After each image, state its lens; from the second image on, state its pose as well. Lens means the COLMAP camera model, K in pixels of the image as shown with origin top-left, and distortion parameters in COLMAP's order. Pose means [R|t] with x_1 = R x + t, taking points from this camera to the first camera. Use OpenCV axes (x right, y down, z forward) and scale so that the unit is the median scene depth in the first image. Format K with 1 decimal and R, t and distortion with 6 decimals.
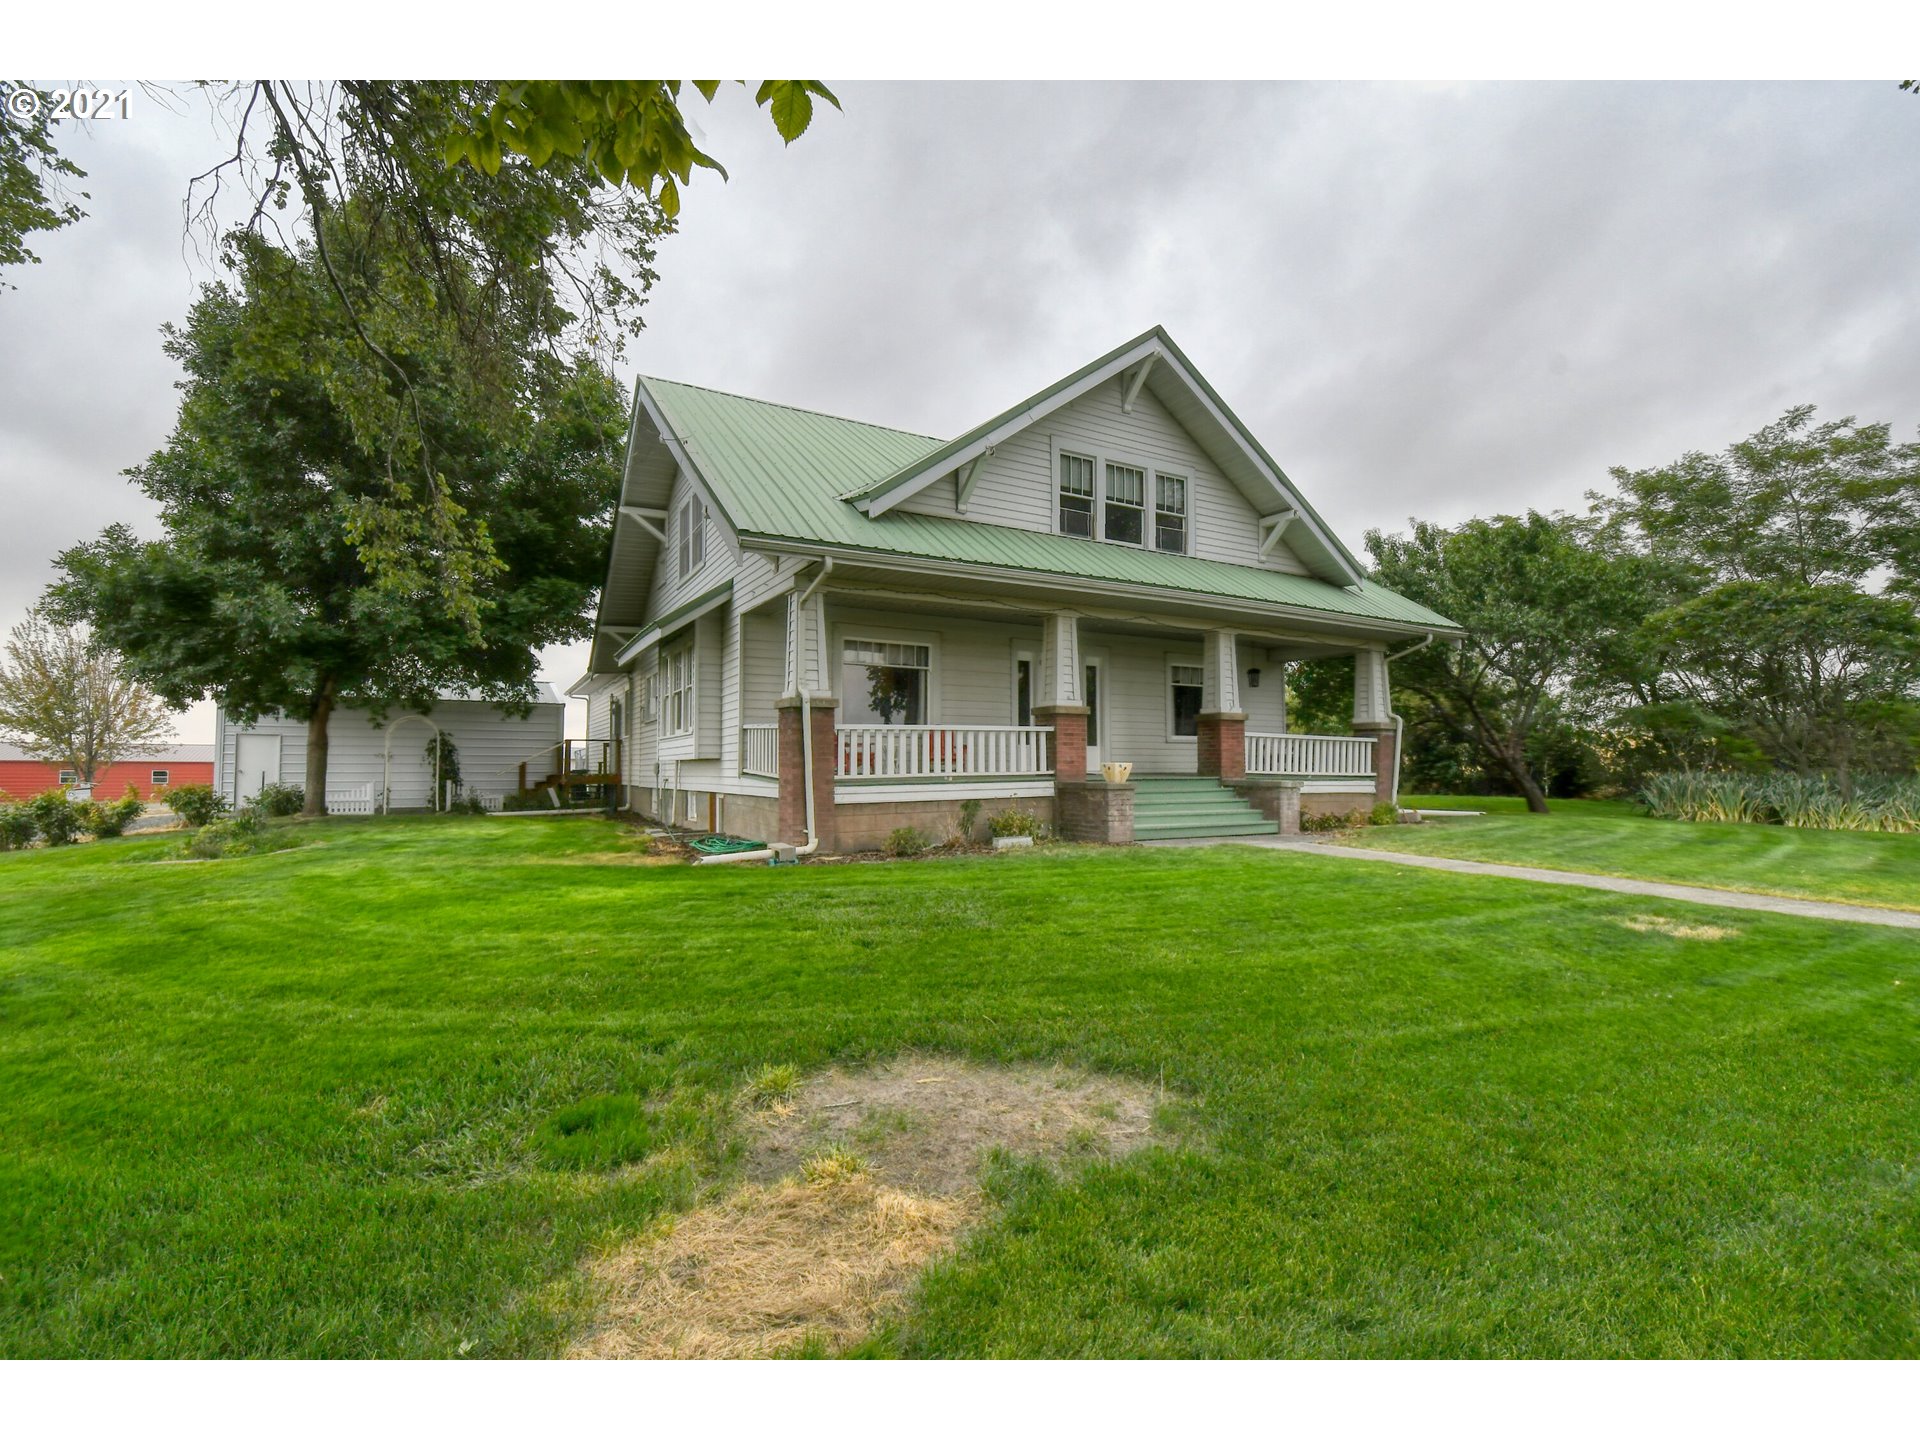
lens RADIAL K [[875.0, 0, 957.8], [0, 875.0, 743.4], [0, 0, 1]] dist [0.003325, -0.010718]
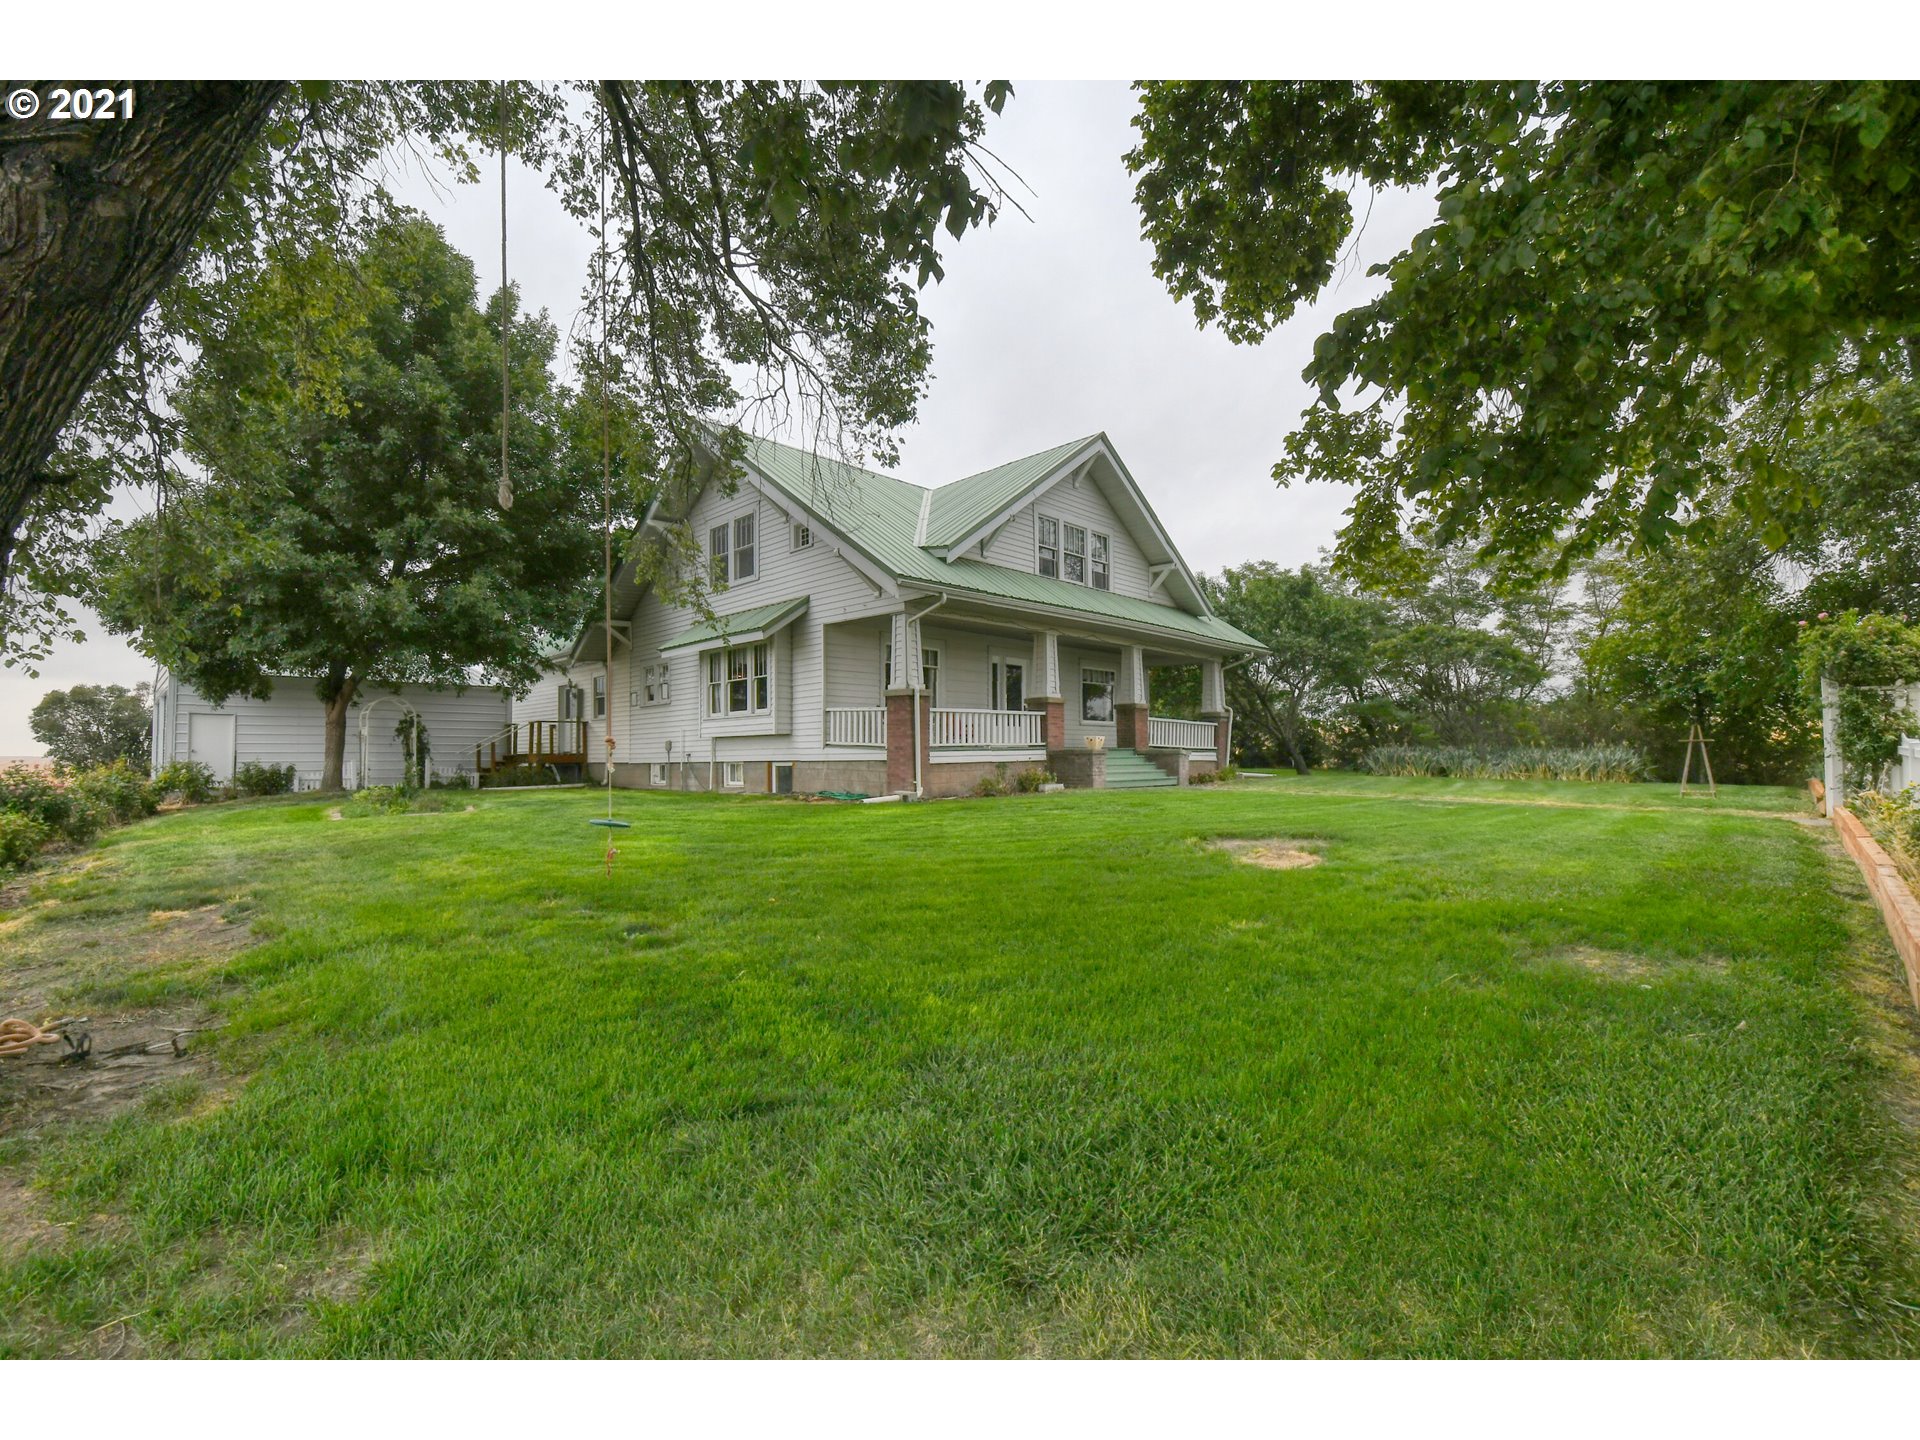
lens RADIAL K [[900.5, 0, 963.5], [0, 900.5, 734.3], [0, 0, 1]] dist [0.034922, -0.039829]
pose [[0.952993, 0.001912, 0.302986, -0.411756], [-0.001642, 0.999998, -0.001145, 0.017457], [-0.302987, 0.000594, 0.952994, -0.320682]]
